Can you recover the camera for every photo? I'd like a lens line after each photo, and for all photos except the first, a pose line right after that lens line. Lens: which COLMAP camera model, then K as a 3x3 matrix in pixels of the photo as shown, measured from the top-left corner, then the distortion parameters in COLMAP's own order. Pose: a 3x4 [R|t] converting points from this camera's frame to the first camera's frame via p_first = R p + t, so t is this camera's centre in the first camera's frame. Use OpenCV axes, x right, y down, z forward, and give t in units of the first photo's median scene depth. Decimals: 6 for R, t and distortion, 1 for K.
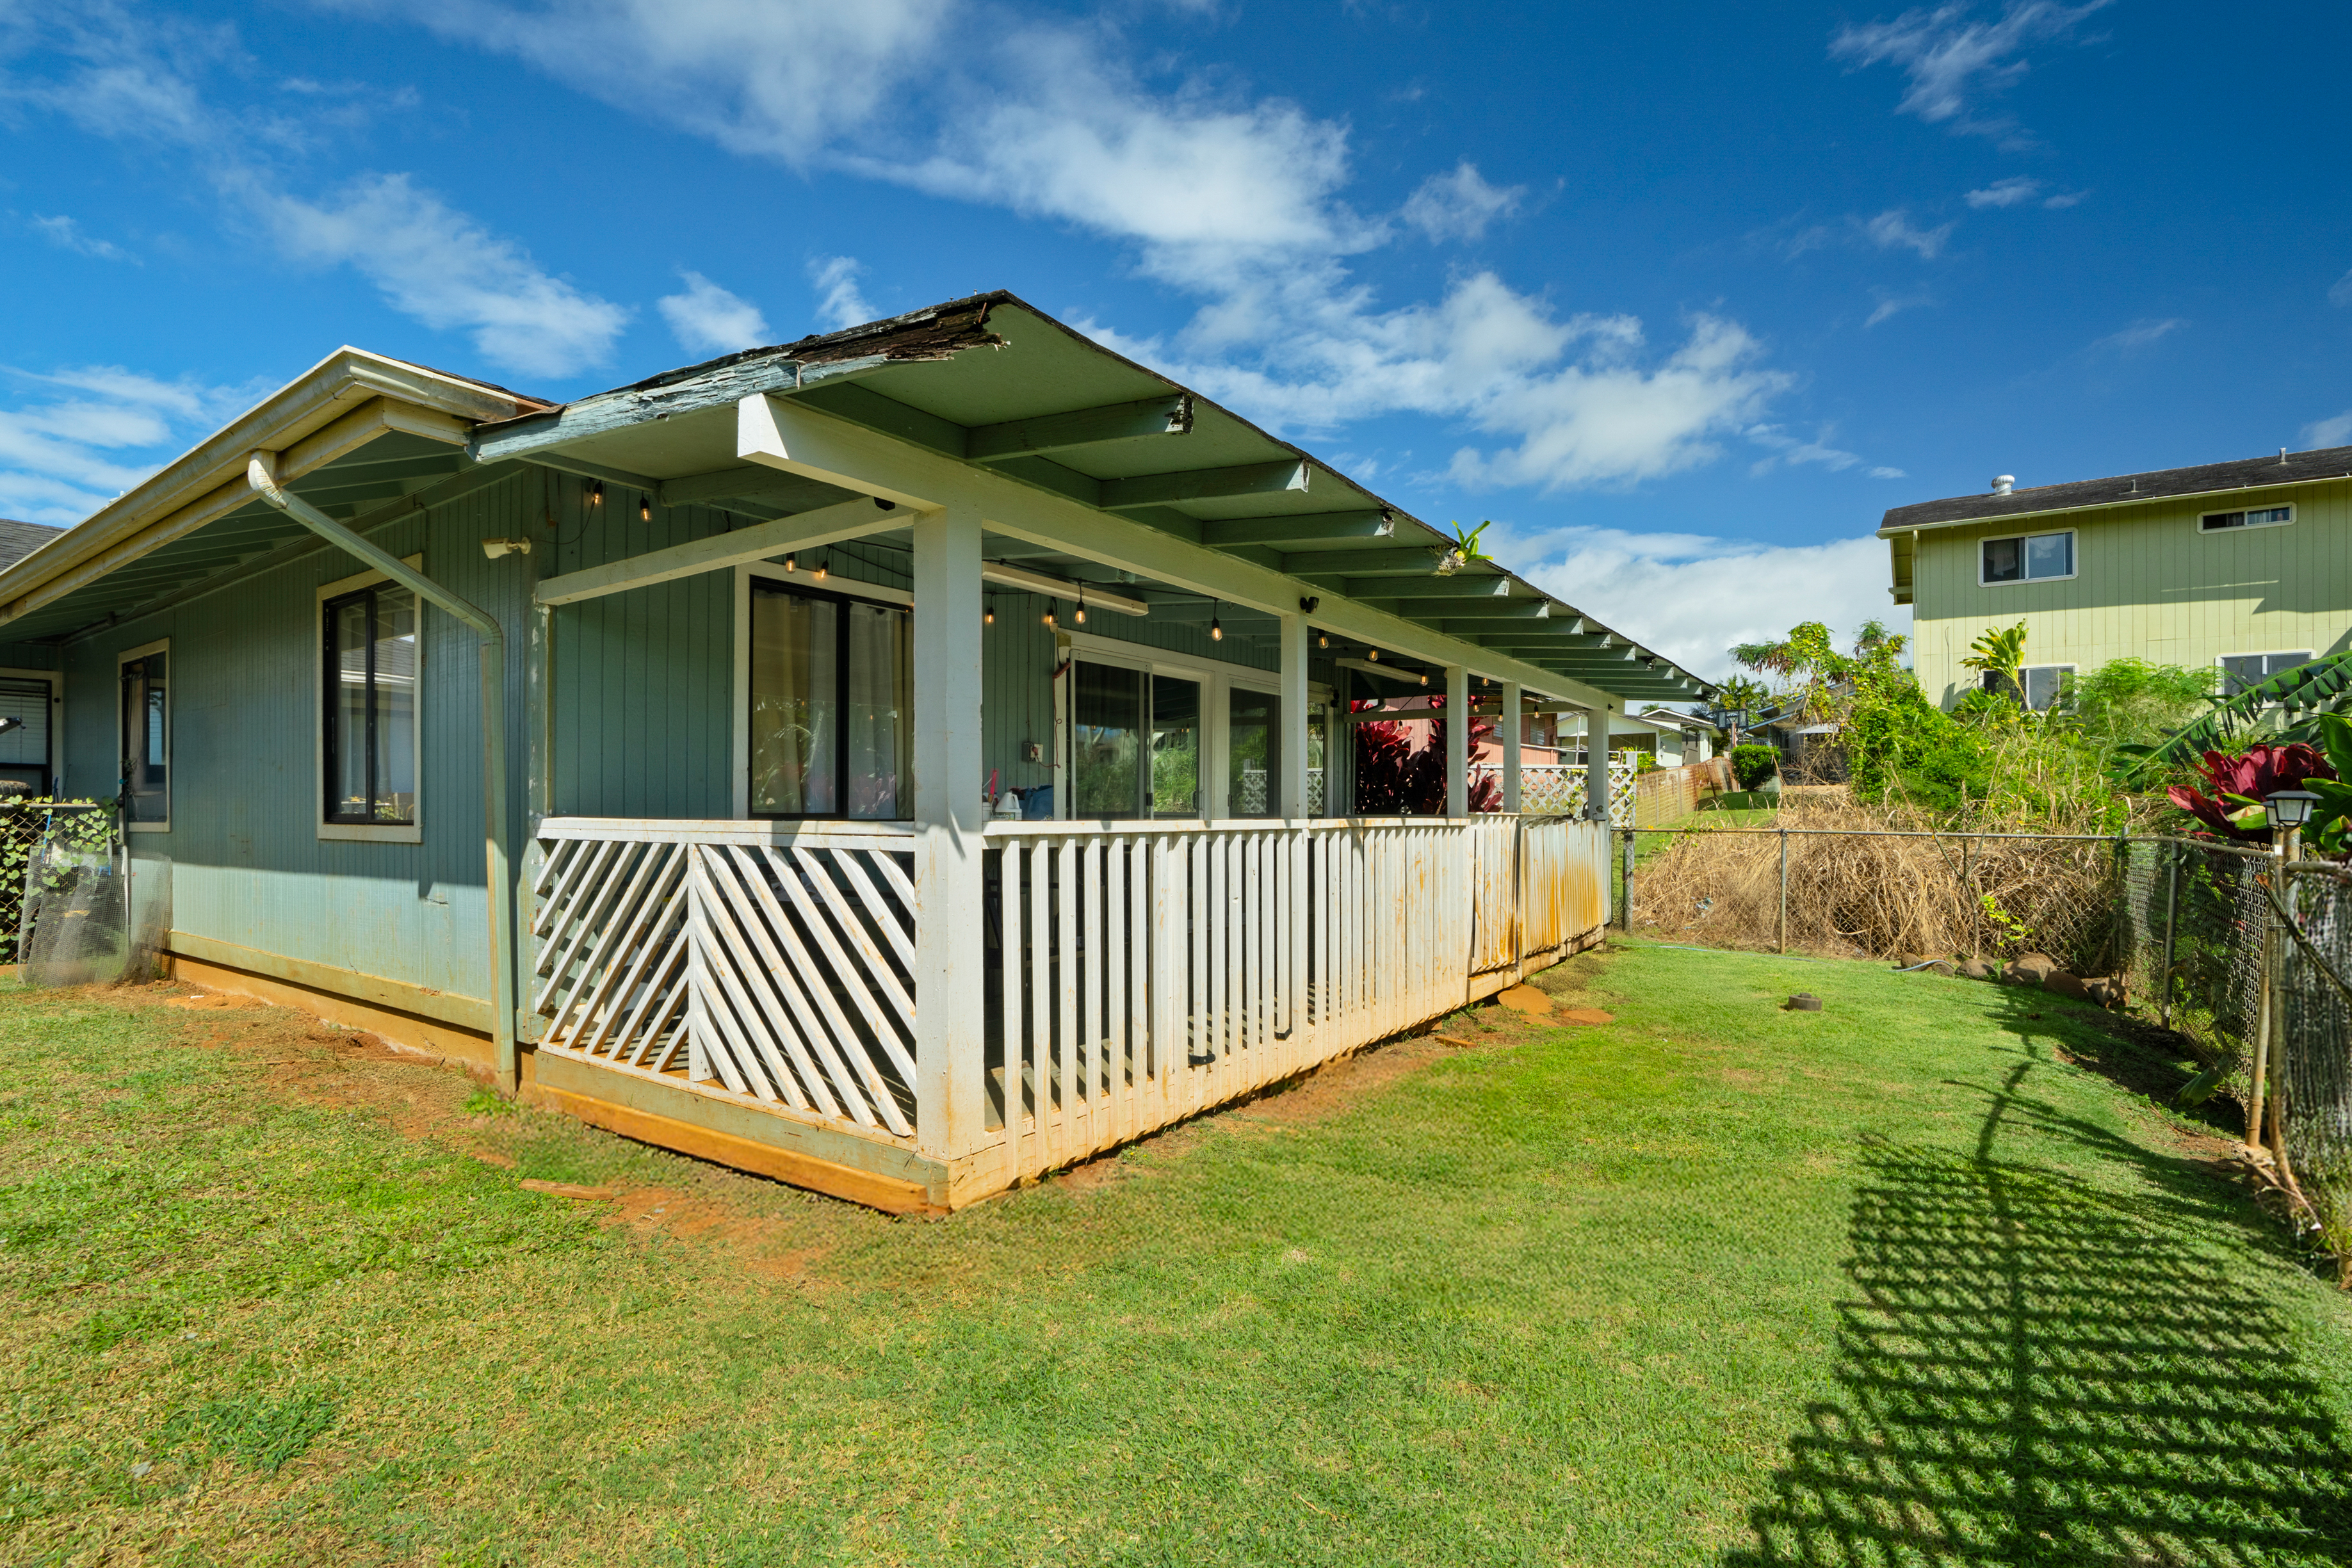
lens RADIAL K [[1093.8, 0, 1144.2], [0, 1093.8, 790.6], [0, 0, 1]] dist [-0.048505, 0.021564]
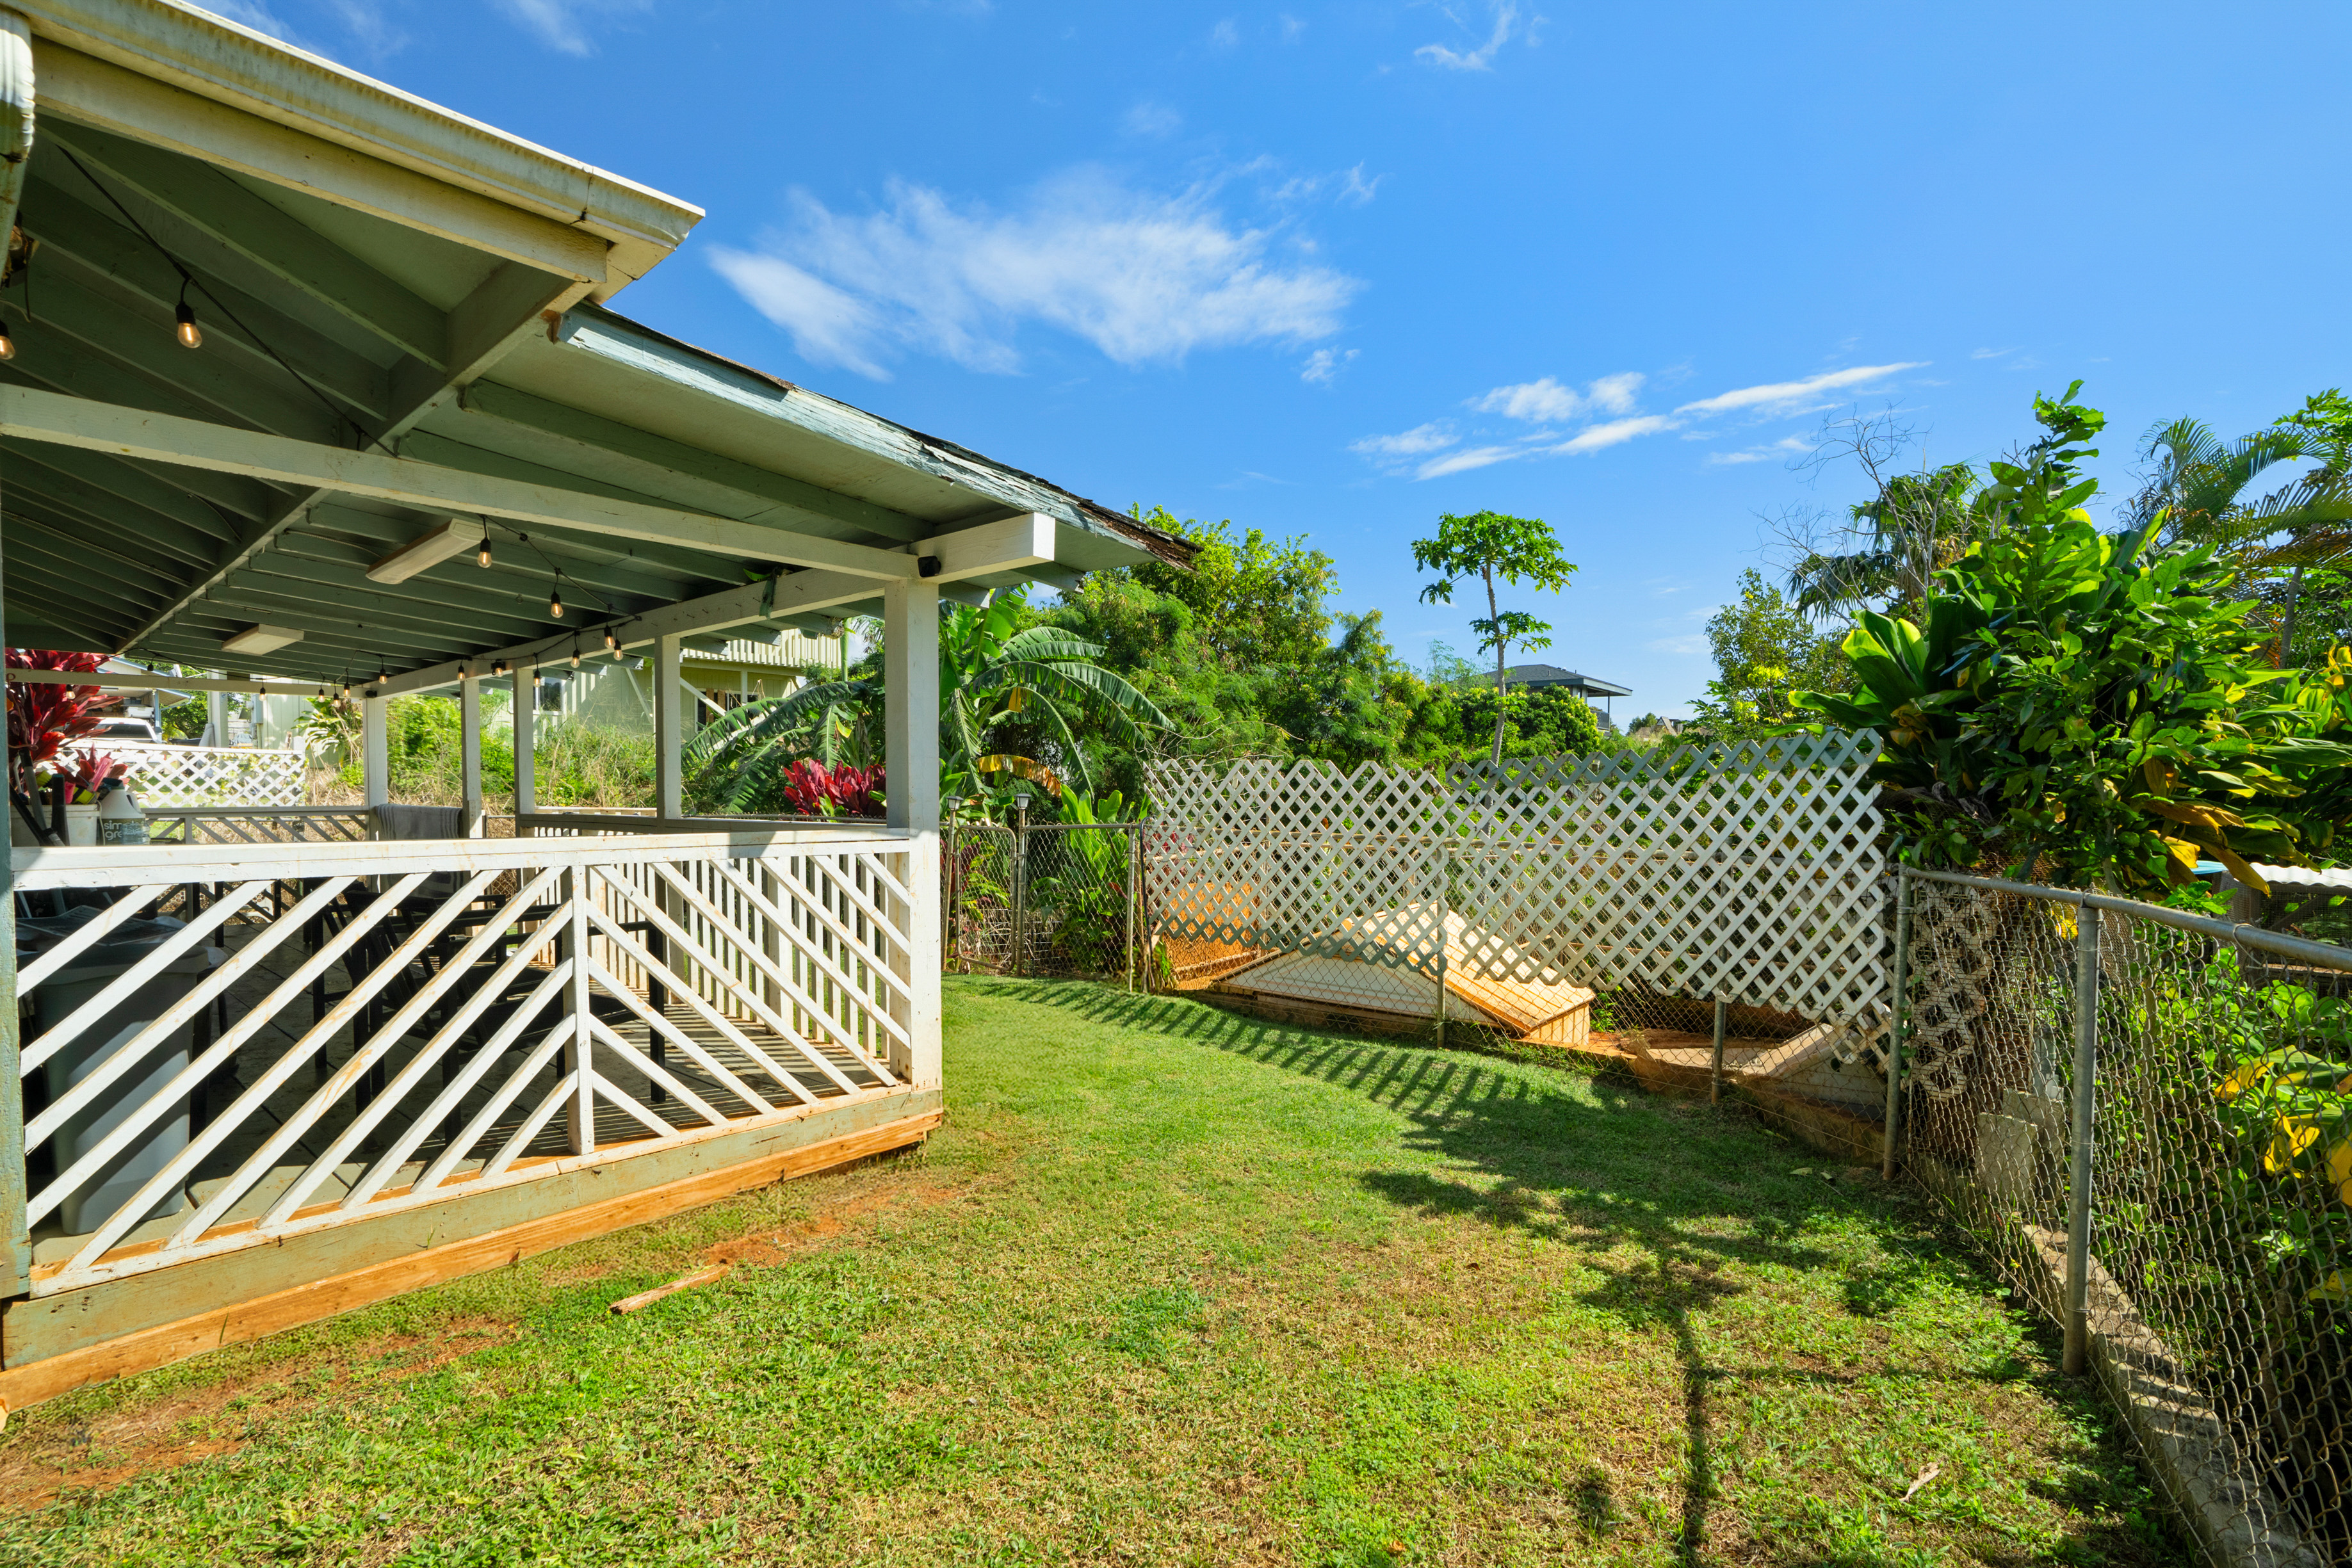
lens RADIAL K [[1093.8, 0, 1144.2], [0, 1093.8, 790.6], [0, 0, 1]] dist [-0.048505, 0.021564]
pose [[0.126231, 0.001660, 0.991999, -1.390729], [-0.020998, 0.999779, 0.000999, -0.020570], [-0.991779, -0.020956, 0.126238, 0.572238]]
